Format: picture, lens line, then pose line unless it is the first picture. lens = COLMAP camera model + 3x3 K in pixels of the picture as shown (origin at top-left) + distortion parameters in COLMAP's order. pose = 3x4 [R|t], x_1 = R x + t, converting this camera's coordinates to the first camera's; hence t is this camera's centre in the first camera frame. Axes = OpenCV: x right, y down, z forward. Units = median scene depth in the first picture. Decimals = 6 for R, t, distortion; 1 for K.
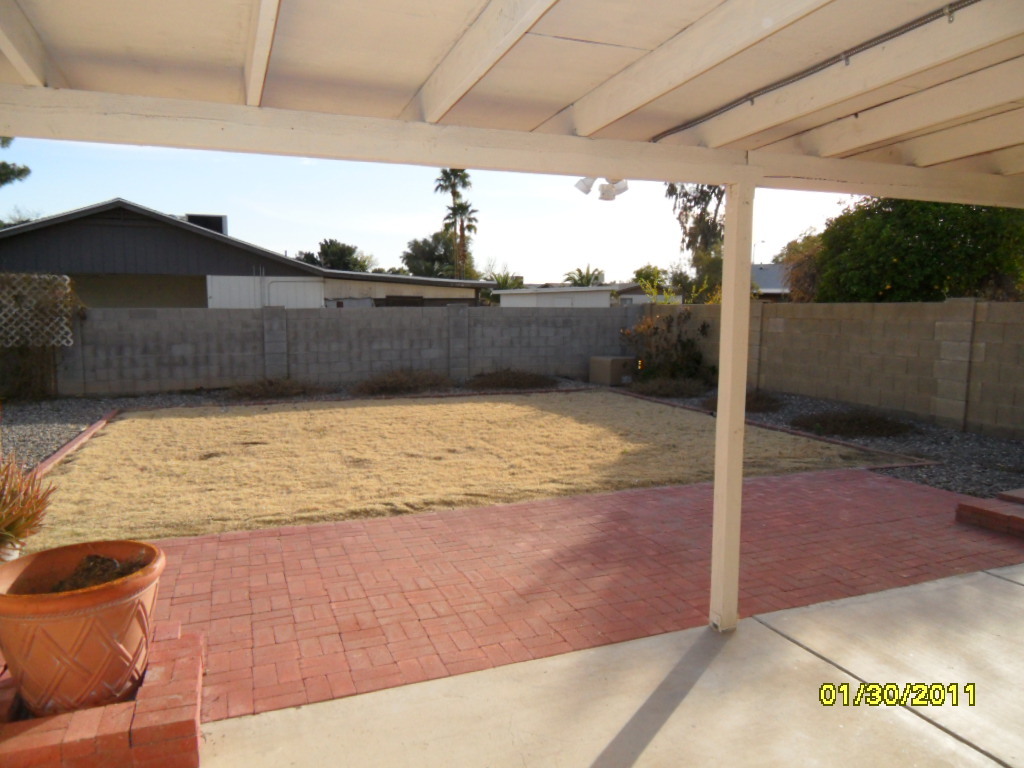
lens RADIAL K [[710.3, 0, 513.6], [0, 710.3, 389.1], [0, 0, 1]] dist [-0.005070, -0.004594]
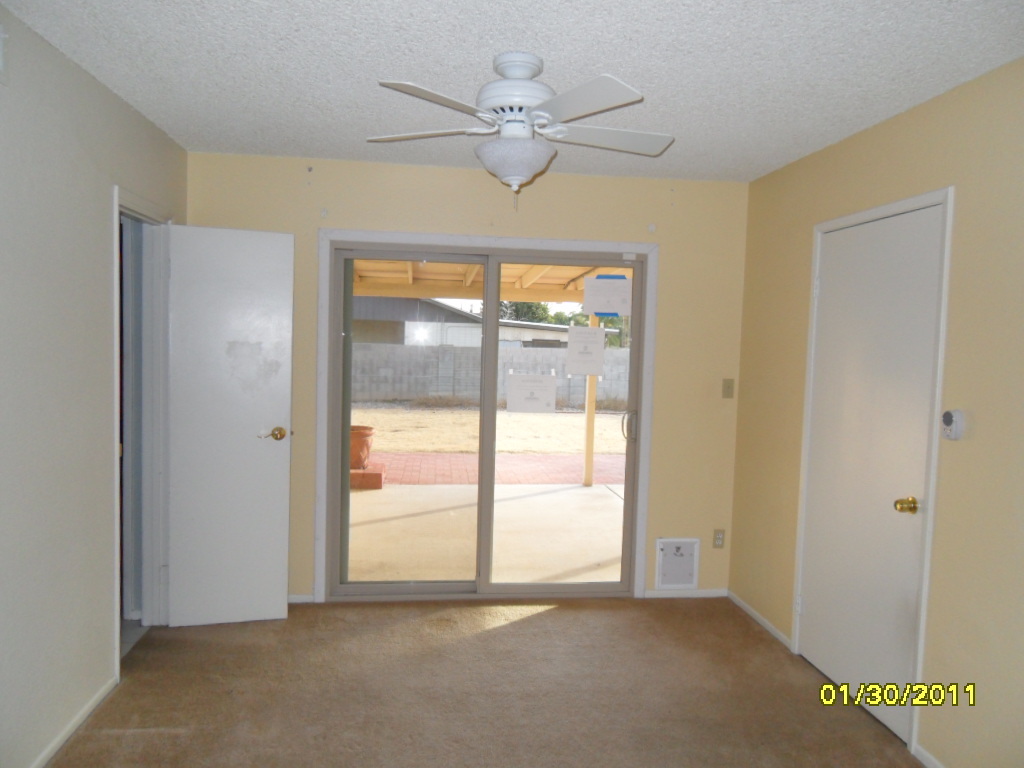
lens RADIAL K [[710.3, 0, 512.0], [0, 710.3, 382.3], [0, 0, 1]] dist [-0.005070, -0.004594]
pose [[0.965452, 0.040244, -0.257456, 0.165308], [-0.057576, 0.996528, -0.060136, 0.038728], [0.254142, 0.072881, 0.964417, -0.351401]]
